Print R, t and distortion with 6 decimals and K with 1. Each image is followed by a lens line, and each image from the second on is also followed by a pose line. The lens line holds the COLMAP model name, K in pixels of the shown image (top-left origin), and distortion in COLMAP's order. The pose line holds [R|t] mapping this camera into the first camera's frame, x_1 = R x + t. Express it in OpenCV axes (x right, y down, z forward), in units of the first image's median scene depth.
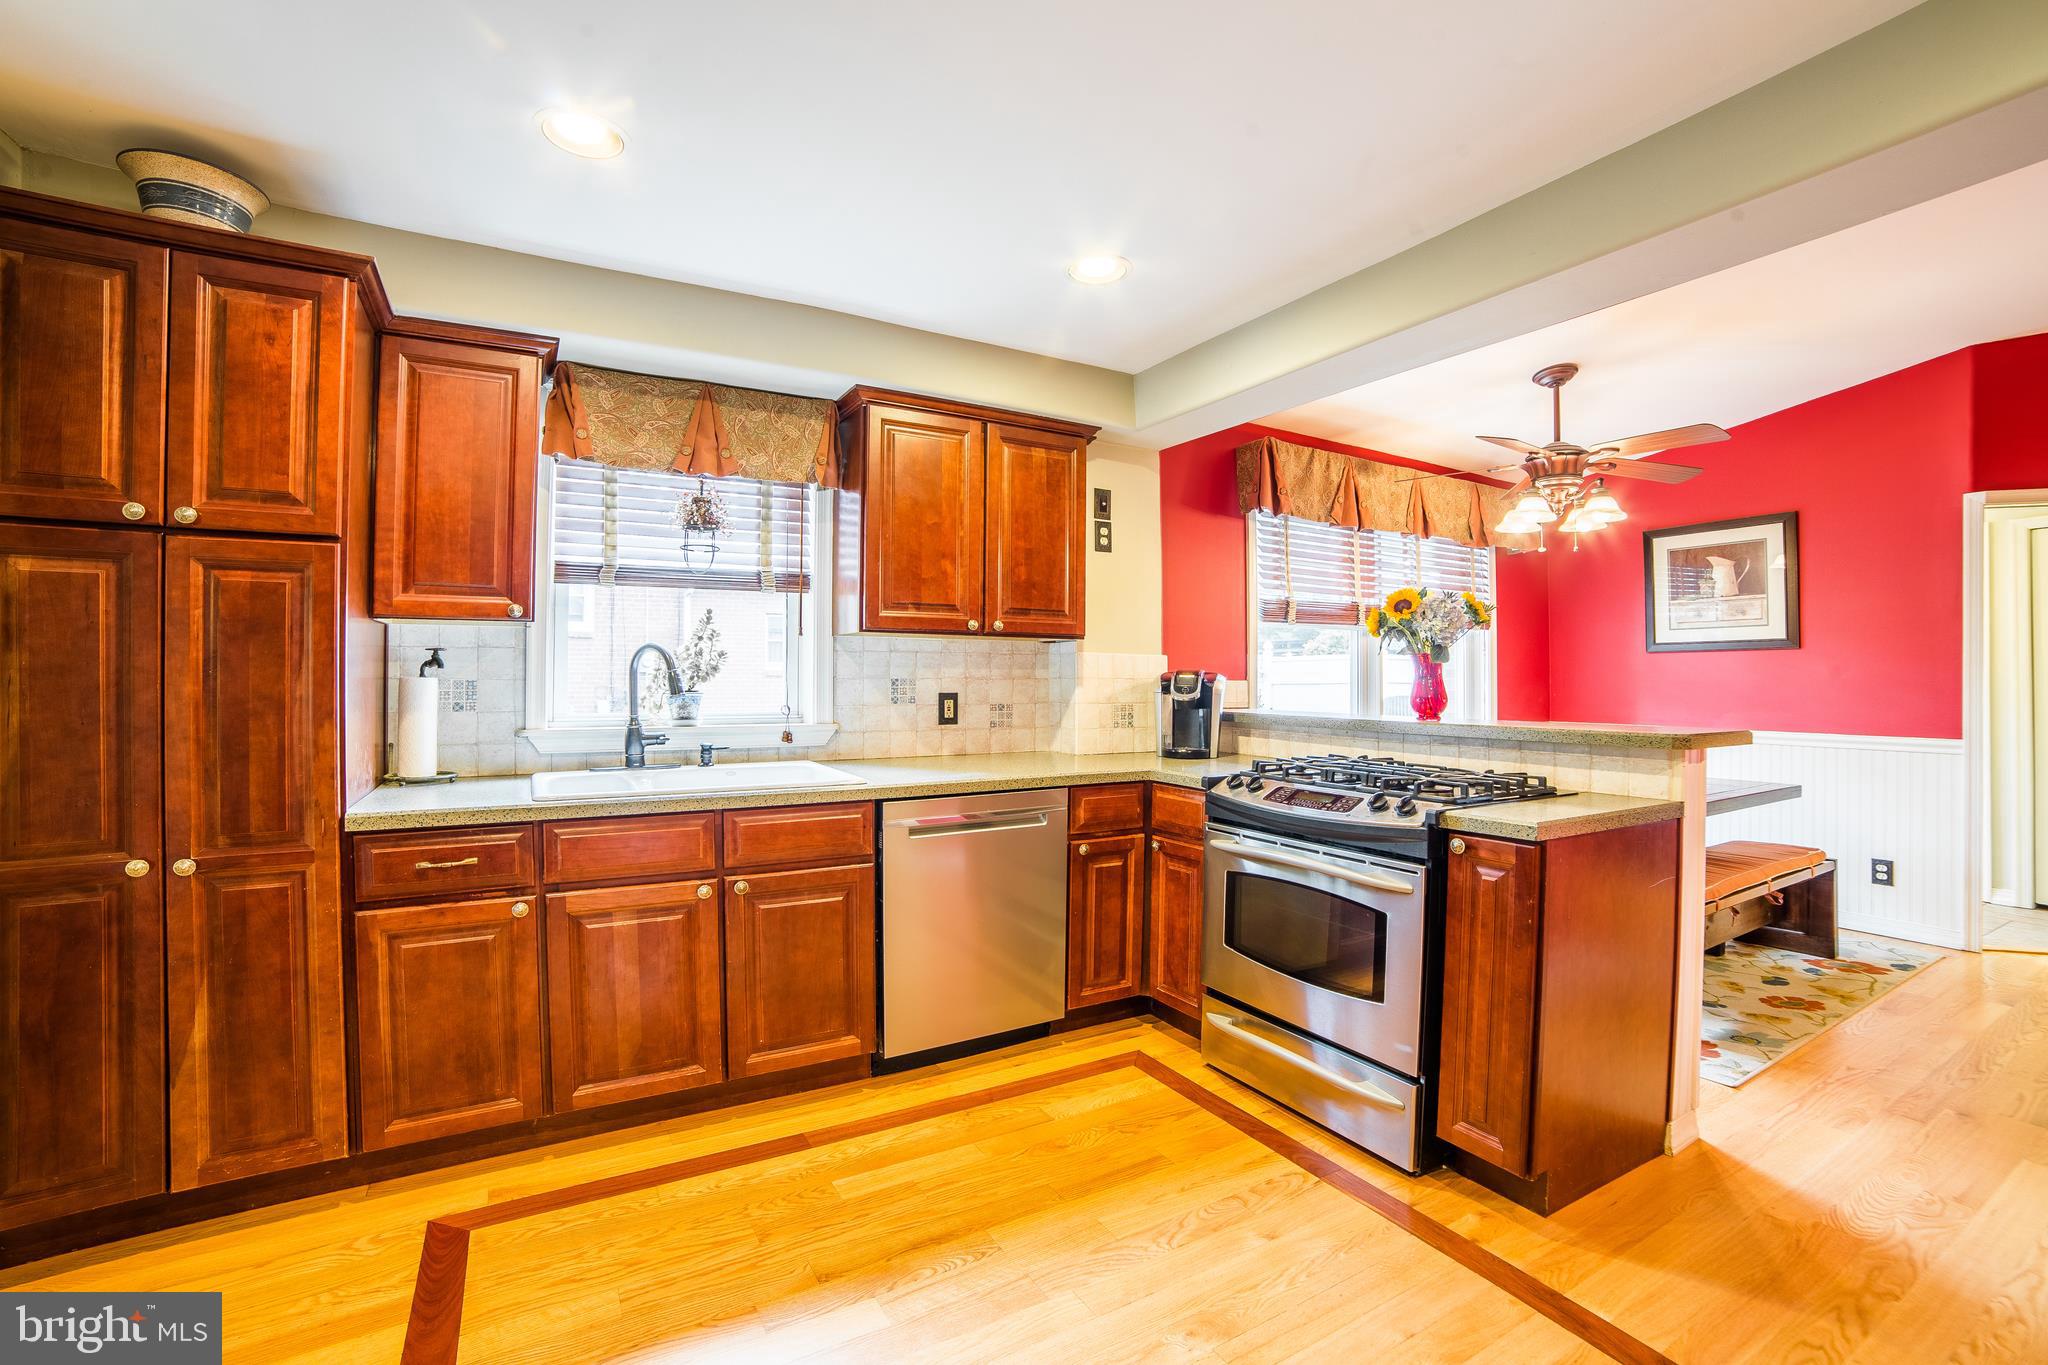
lens RADIAL K [[841.5, 0, 1016.3], [0, 841.5, 670.7], [0, 0, 1]] dist [-0.105600, 0.033377]
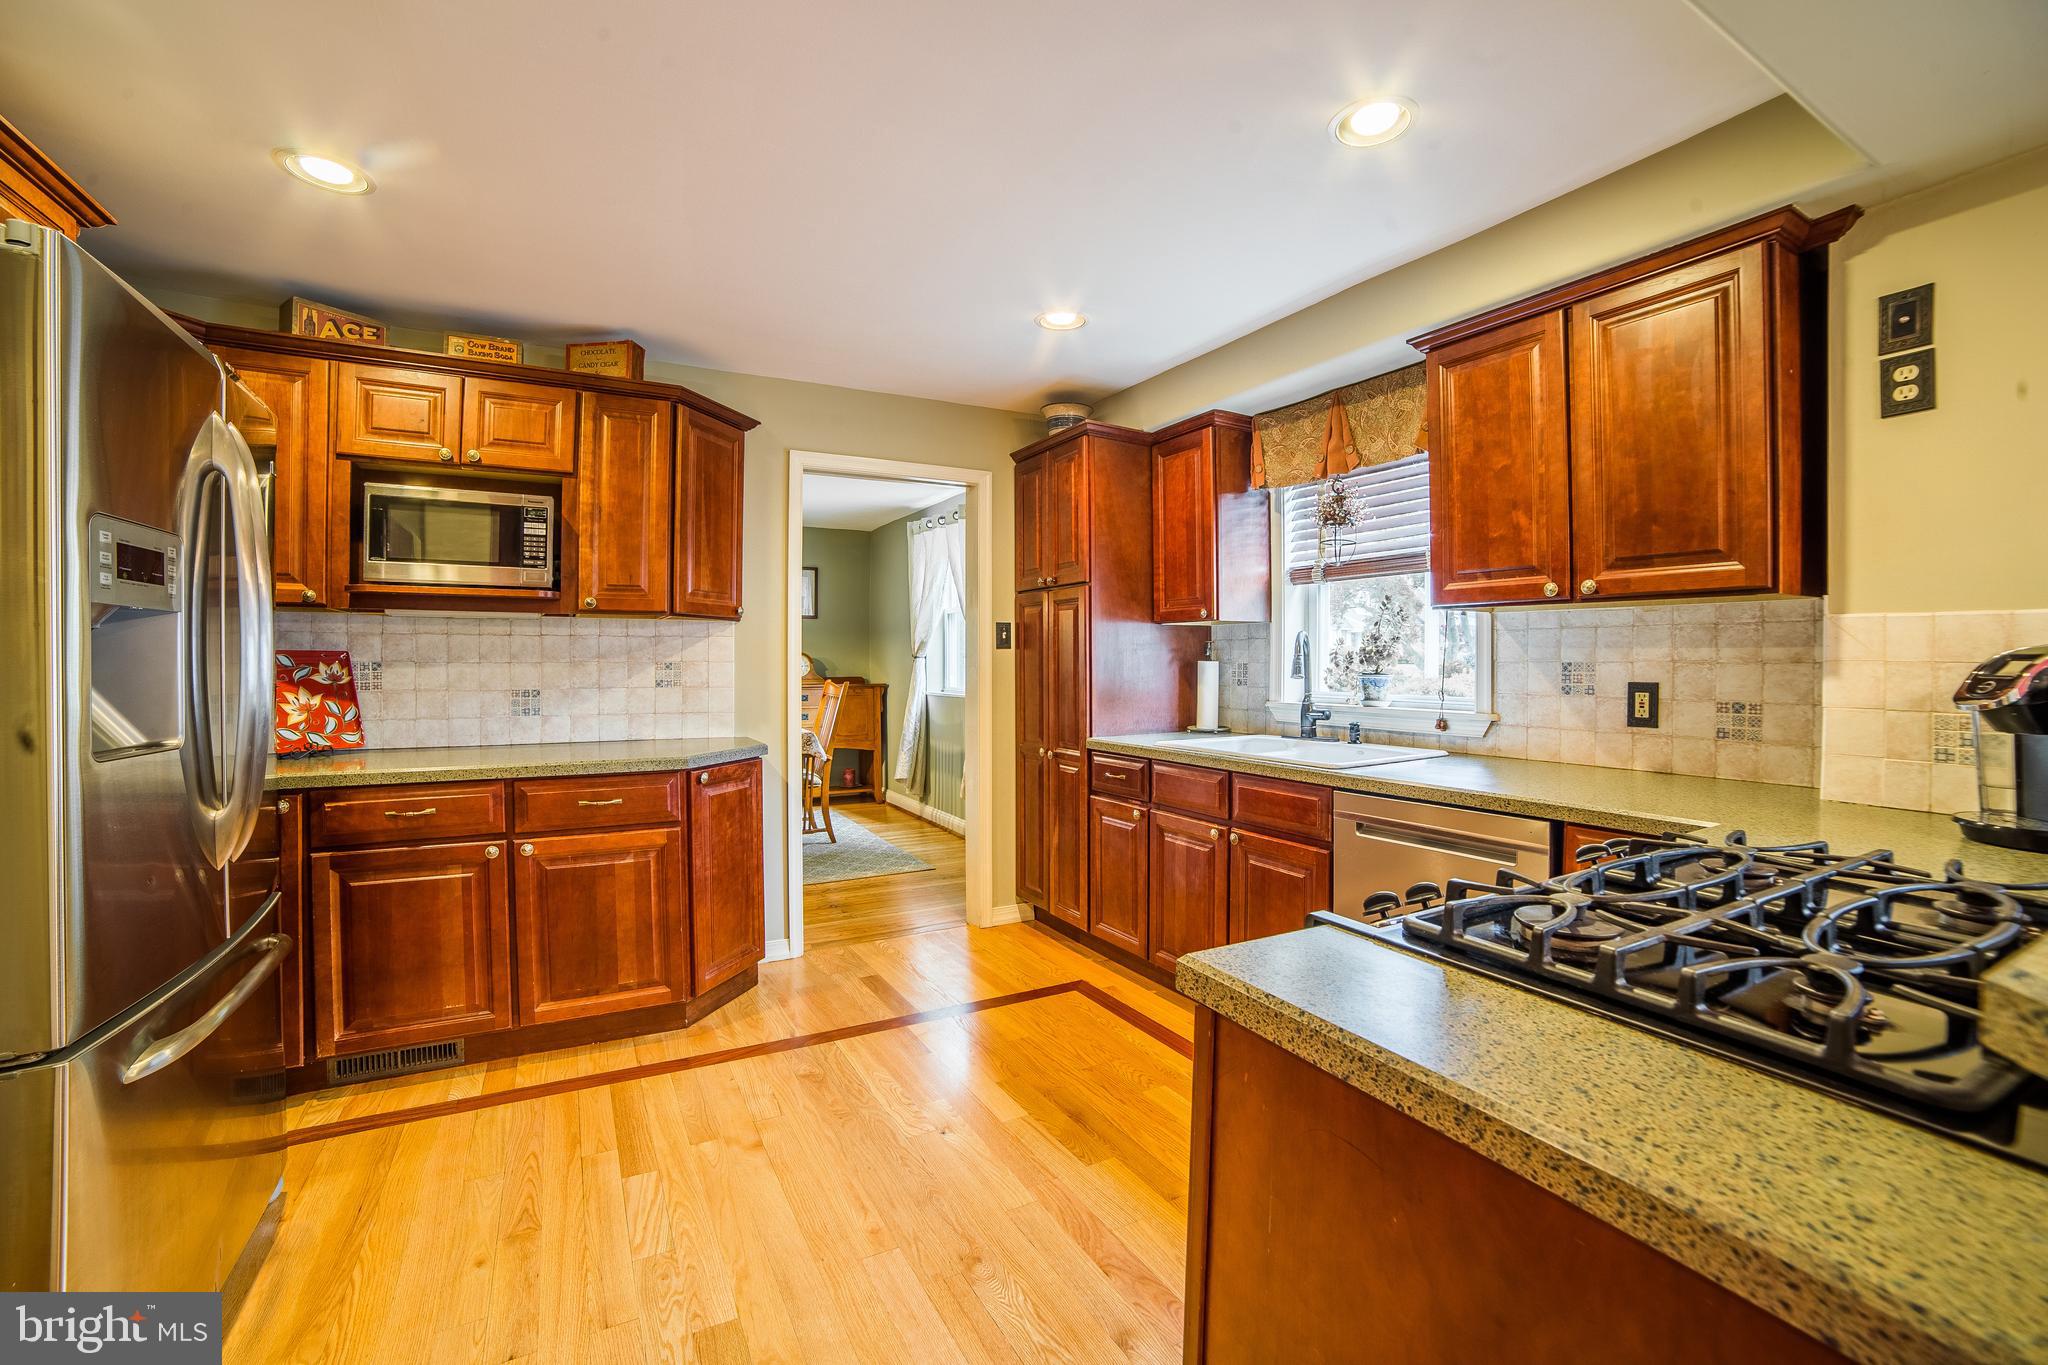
lens RADIAL K [[841.5, 0, 1016.3], [0, 841.5, 670.7], [0, 0, 1]] dist [-0.105600, 0.033377]
pose [[0.005978, 0.011189, -0.999920, 0.657994], [0.008798, 0.999898, 0.011241, 0.004645], [0.999943, -0.008865, 0.005879, 0.524907]]
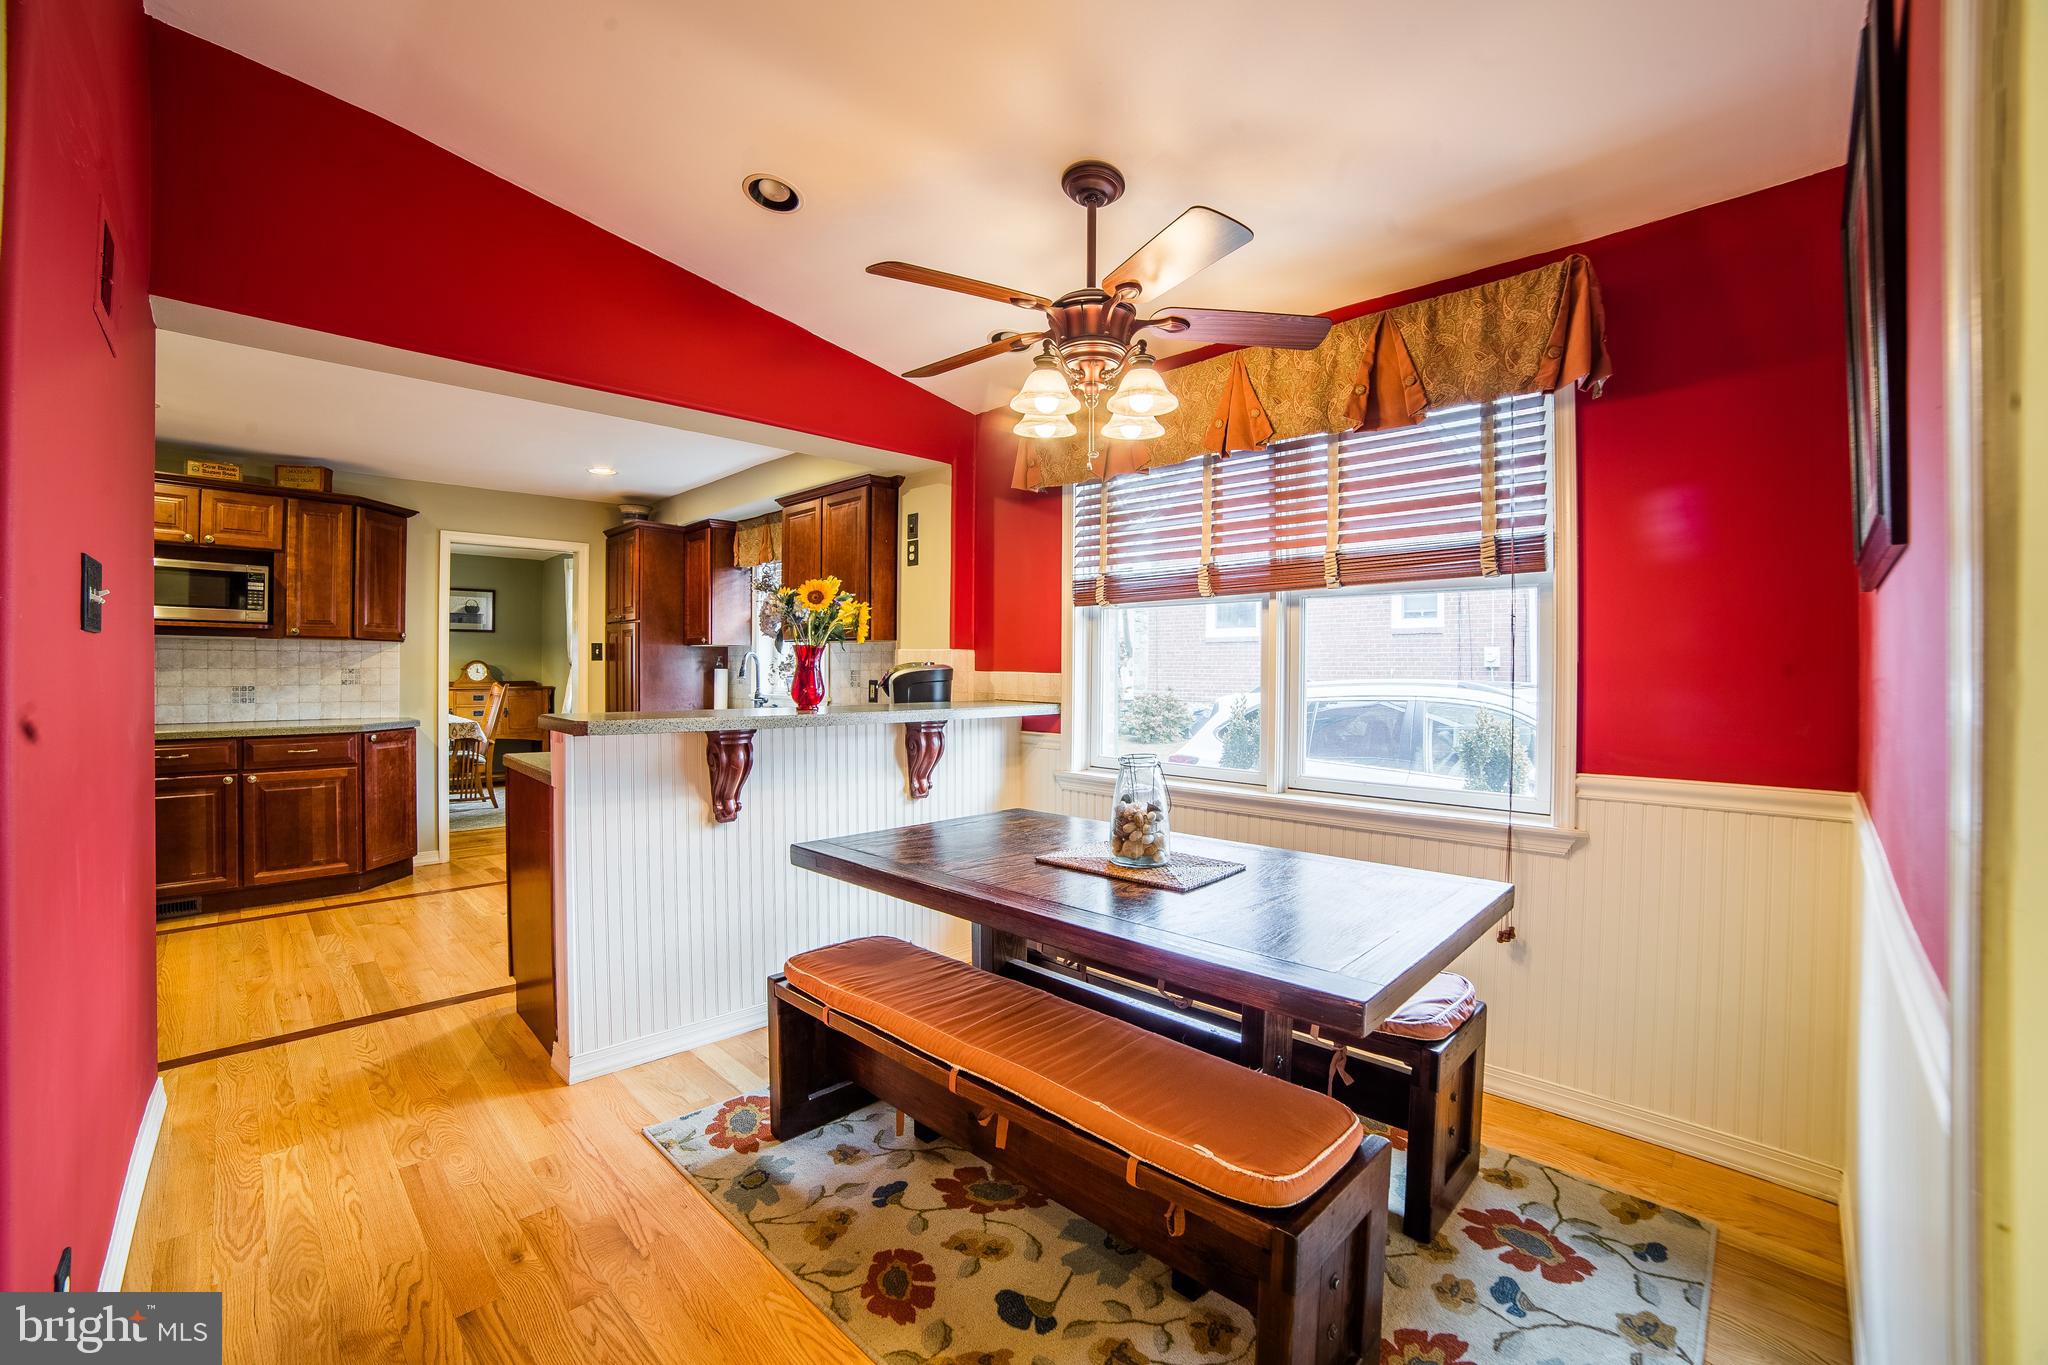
lens RADIAL K [[841.5, 0, 1016.3], [0, 841.5, 670.7], [0, 0, 1]] dist [-0.105600, 0.033377]
pose [[0.290443, 0.002121, -0.956890, 1.520799], [0.006949, 0.999967, 0.004325, 0.008830], [0.956867, -0.007905, 0.290418, 0.907980]]
